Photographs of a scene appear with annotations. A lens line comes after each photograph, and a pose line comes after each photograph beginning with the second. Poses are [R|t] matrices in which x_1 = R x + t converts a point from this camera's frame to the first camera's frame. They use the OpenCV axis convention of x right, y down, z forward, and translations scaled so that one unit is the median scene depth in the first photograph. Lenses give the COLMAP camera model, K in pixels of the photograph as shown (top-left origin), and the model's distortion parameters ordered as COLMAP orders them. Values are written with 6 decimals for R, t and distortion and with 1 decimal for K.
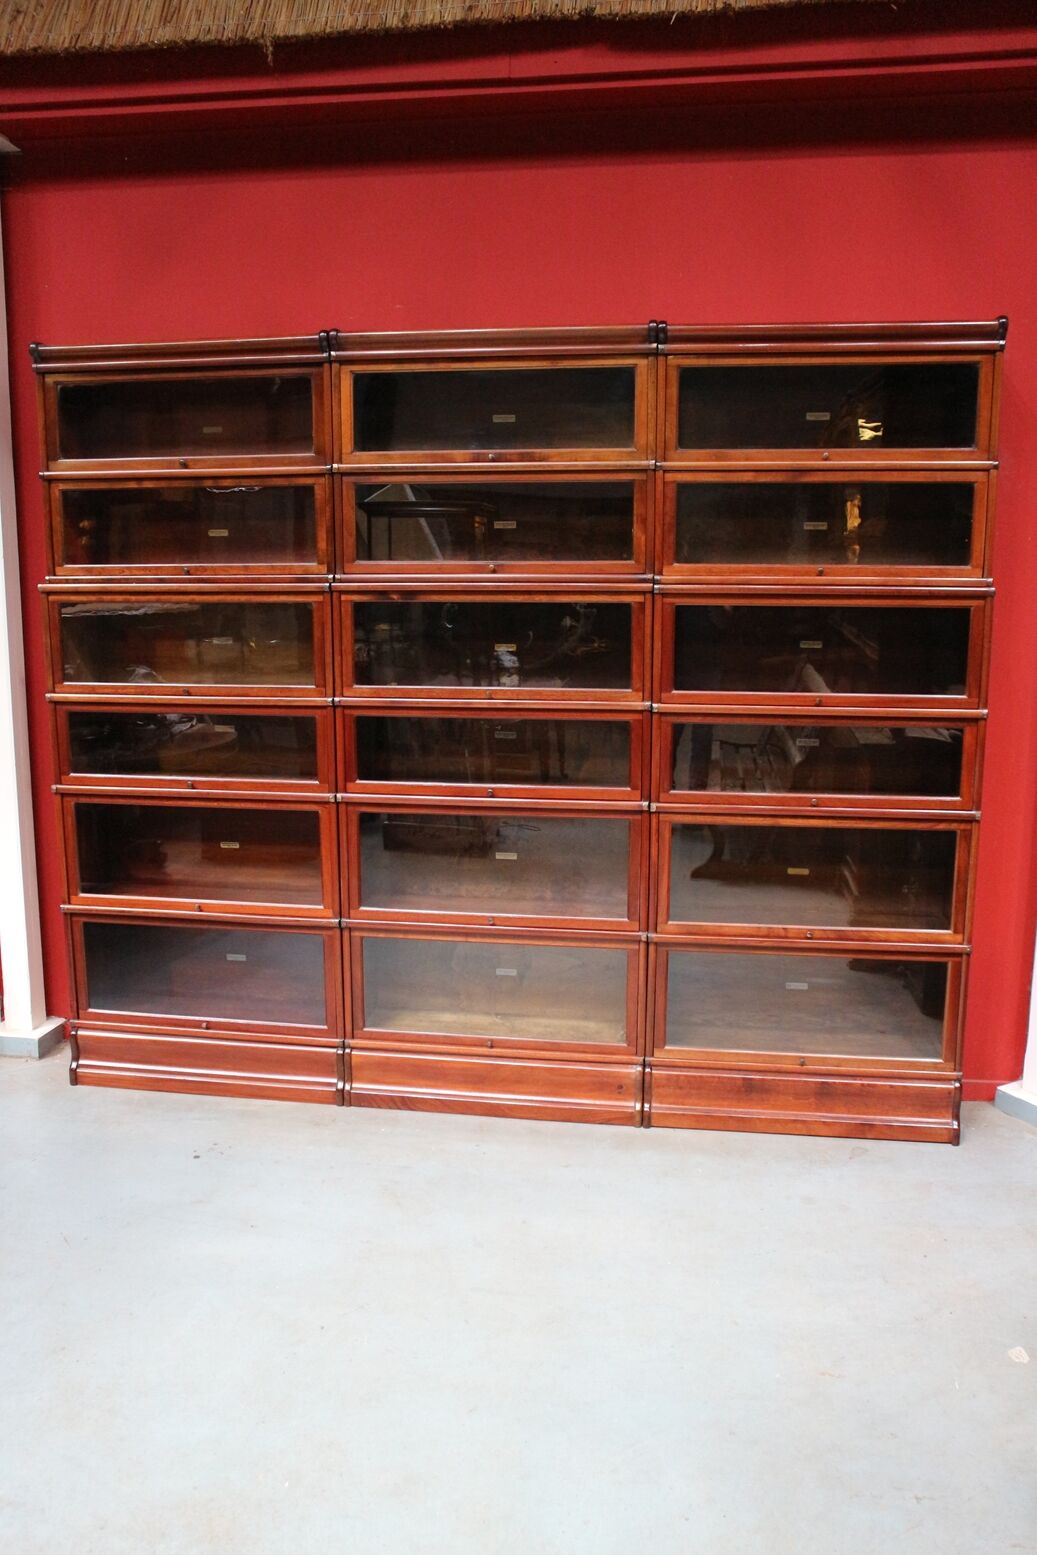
lens RADIAL K [[1213.2, 0, 526.8], [0, 1213.2, 777.5], [0, 0, 1]] dist [-0.092527, 0.100741]
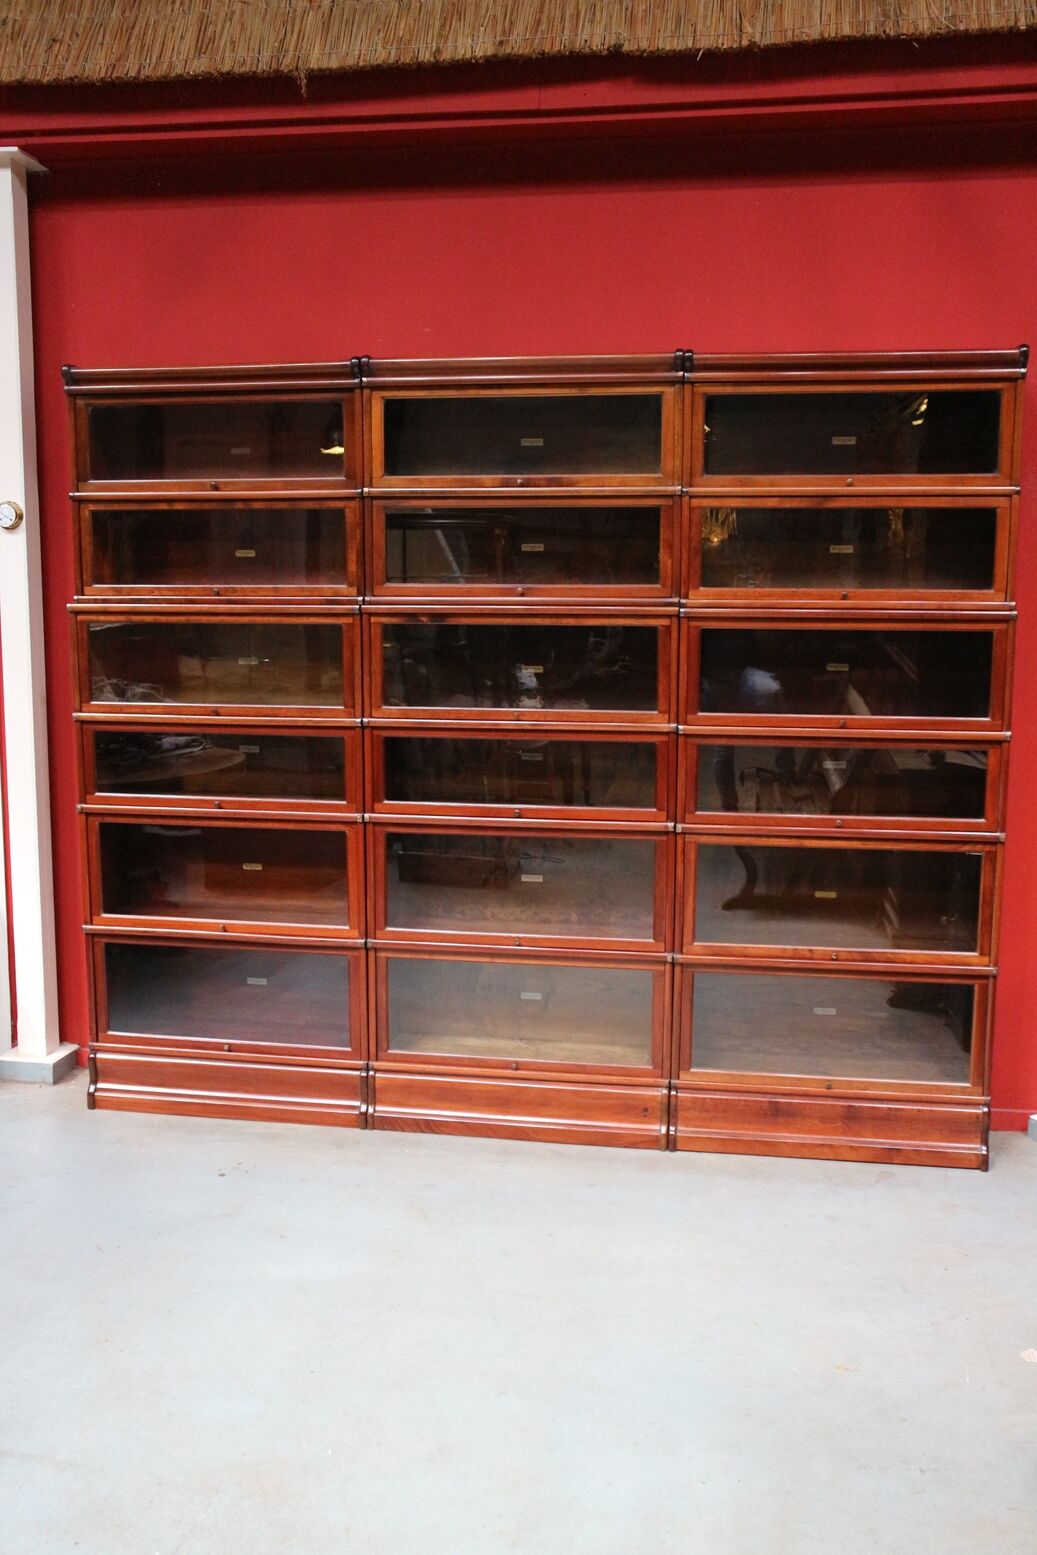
lens RADIAL K [[1398.4, 0, 525.1], [0, 1398.4, 778.7], [0, 0, 1]] dist [-0.061579, 0.120238]
pose [[0.999886, 0.004018, -0.014548, -0.006663], [-0.004373, 0.999690, -0.024509, 0.012349], [0.014445, 0.024570, 0.999594, -0.163328]]
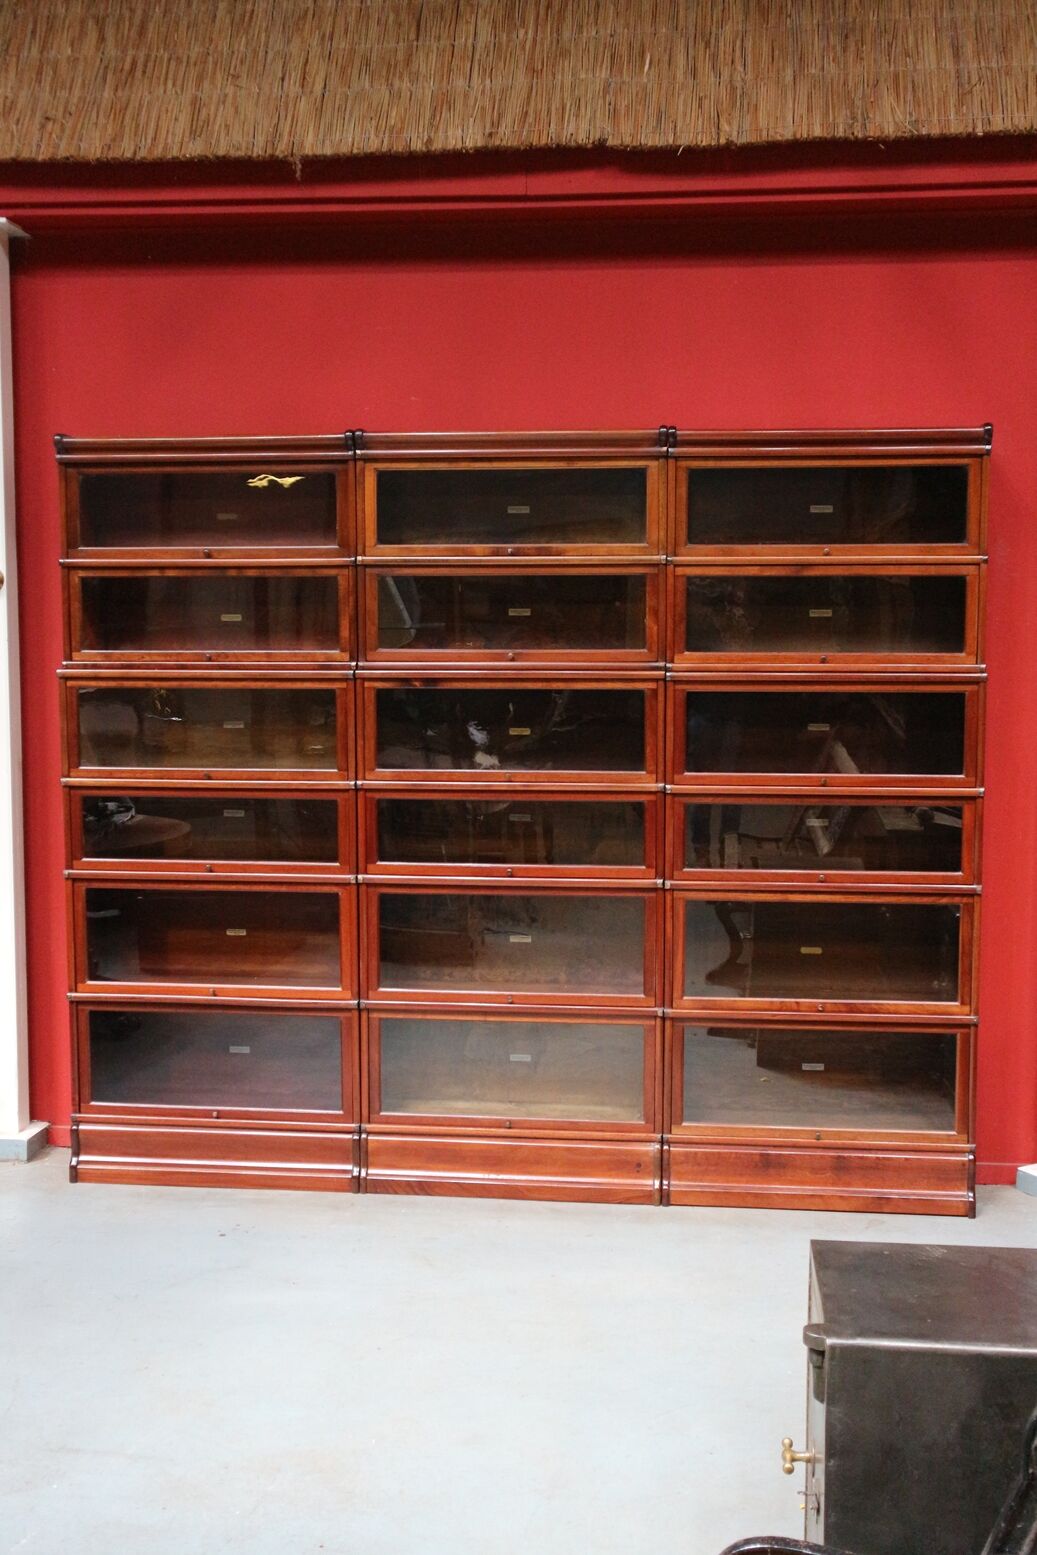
lens RADIAL K [[1772.3, 0, 518.5], [0, 1772.3, 777.5], [0, 0, 1]] dist [0.005212, 0.056944]
pose [[0.999553, -0.005139, 0.029451, -0.066899], [0.007219, 0.997453, -0.070958, 0.039232], [-0.029011, 0.071139, 0.997044, -0.511617]]
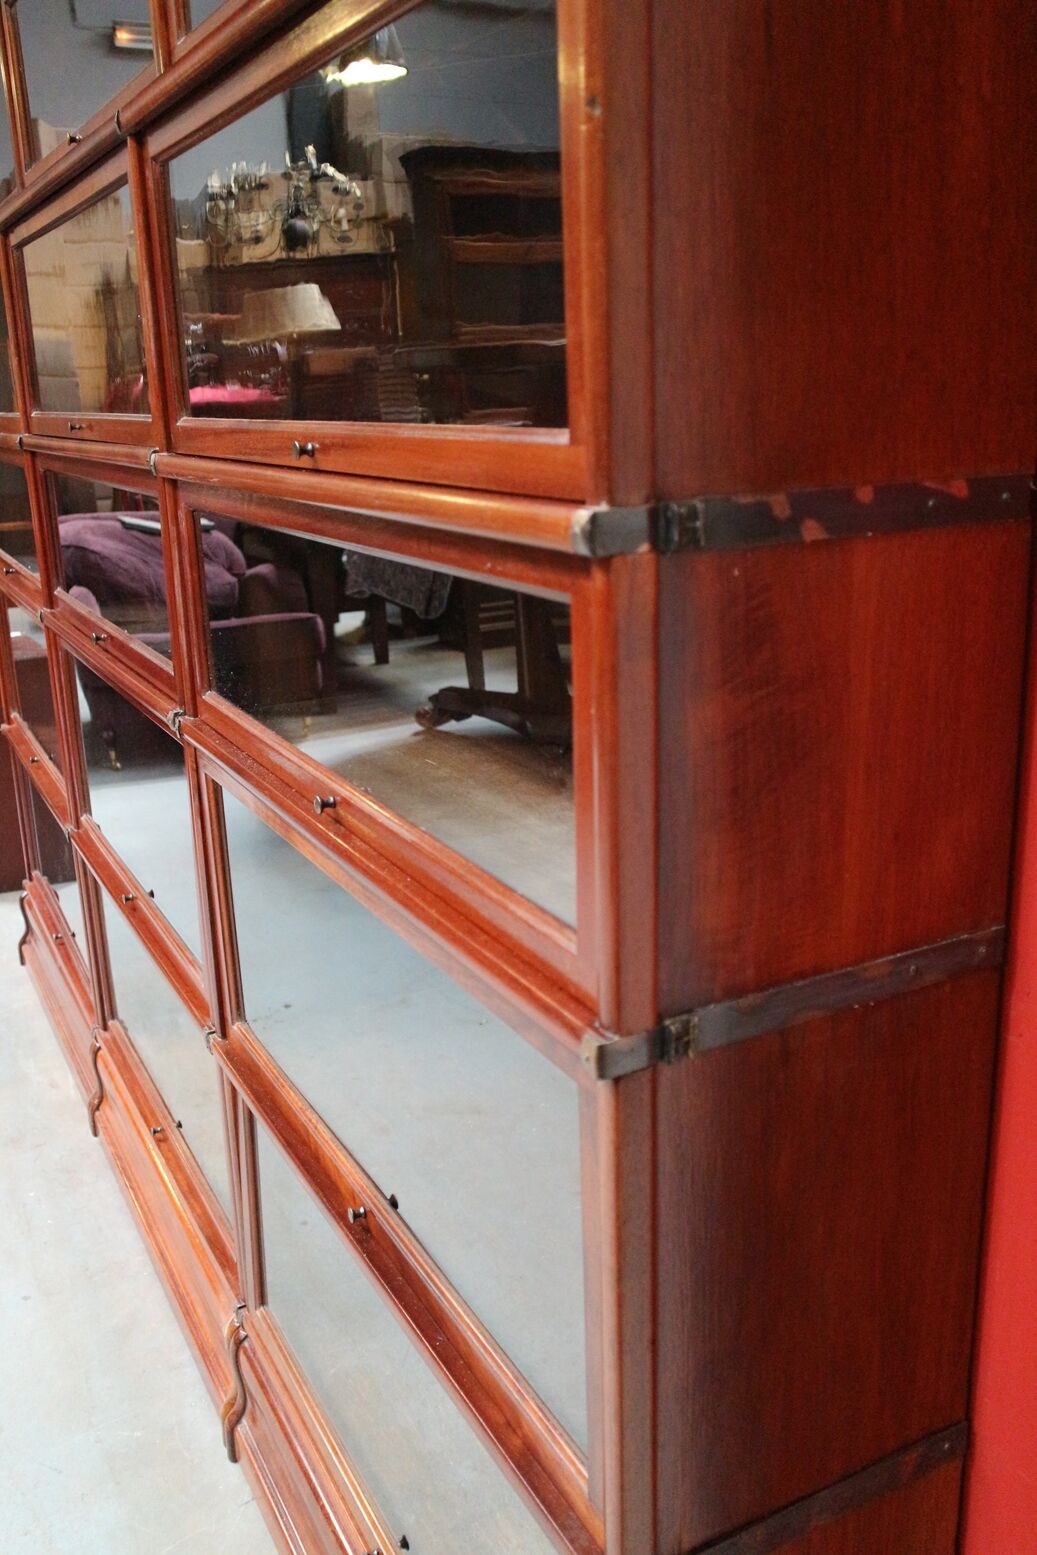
lens RADIAL K [[1398.4, 0, 525.1], [0, 1398.4, 778.7], [0, 0, 1]] dist [-0.061579, 0.120238]
pose [[0.586298, 0.206899, -0.783228, 0.515821], [-0.109075, 0.978193, 0.176752, -0.049869], [0.802718, -0.018199, 0.596080, 0.812532]]
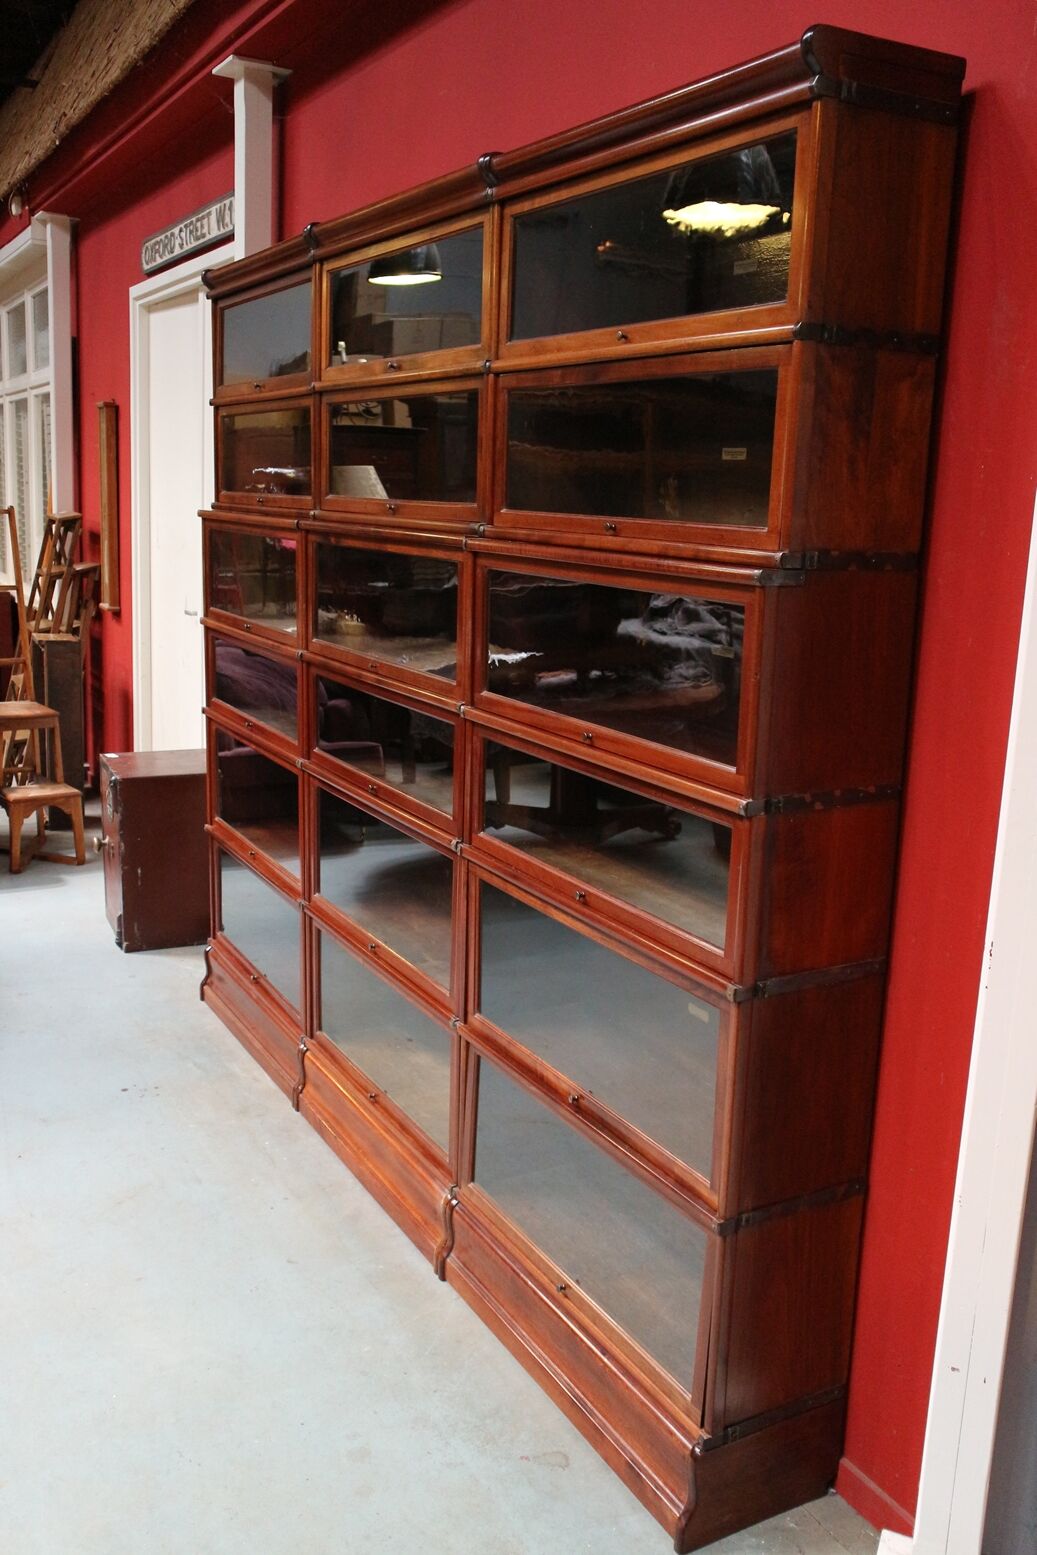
lens RADIAL K [[1398.4, 0, 525.1], [0, 1398.4, 778.7], [0, 0, 1]] dist [-0.061579, 0.120238]
pose [[0.608886, 0.181340, -0.772252, 0.749174], [-0.160050, 0.981583, 0.104303, -0.107693], [0.776944, 0.060090, 0.626696, 0.503312]]
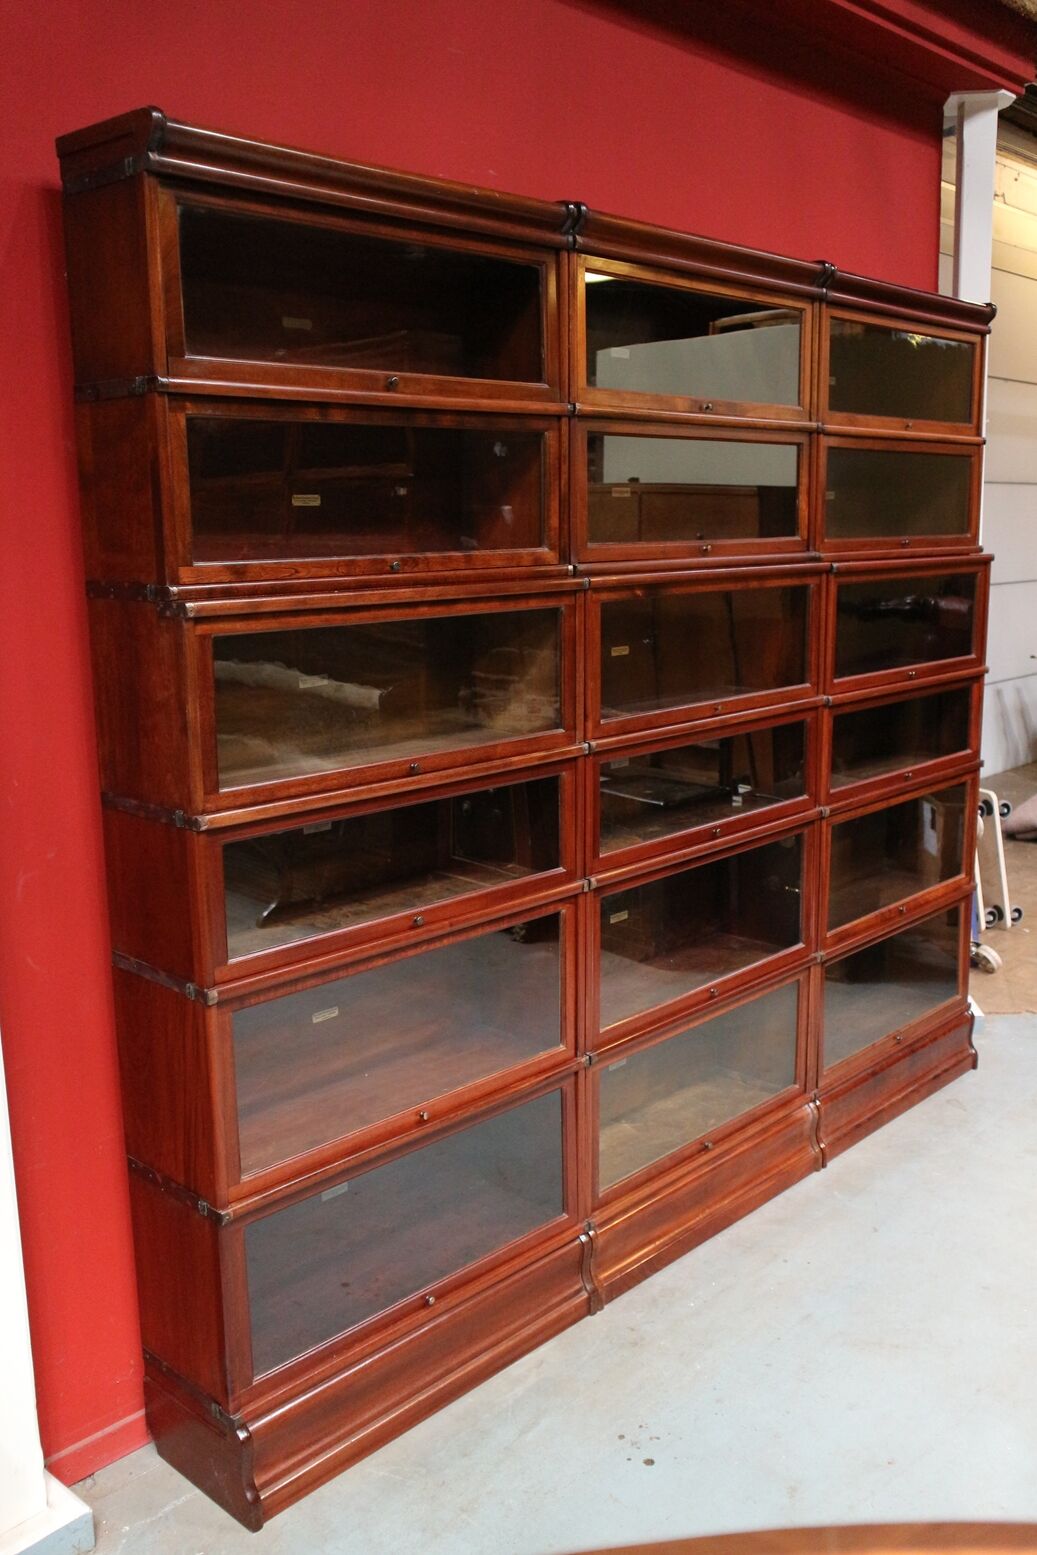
lens RADIAL K [[1398.4, 0, 525.1], [0, 1398.4, 778.7], [0, 0, 1]] dist [-0.061579, 0.120238]
pose [[0.571433, -0.161957, 0.804509, -0.836653], [0.148999, 0.984514, 0.092363, -0.126331], [-0.807009, 0.067092, 0.586715, 0.567658]]
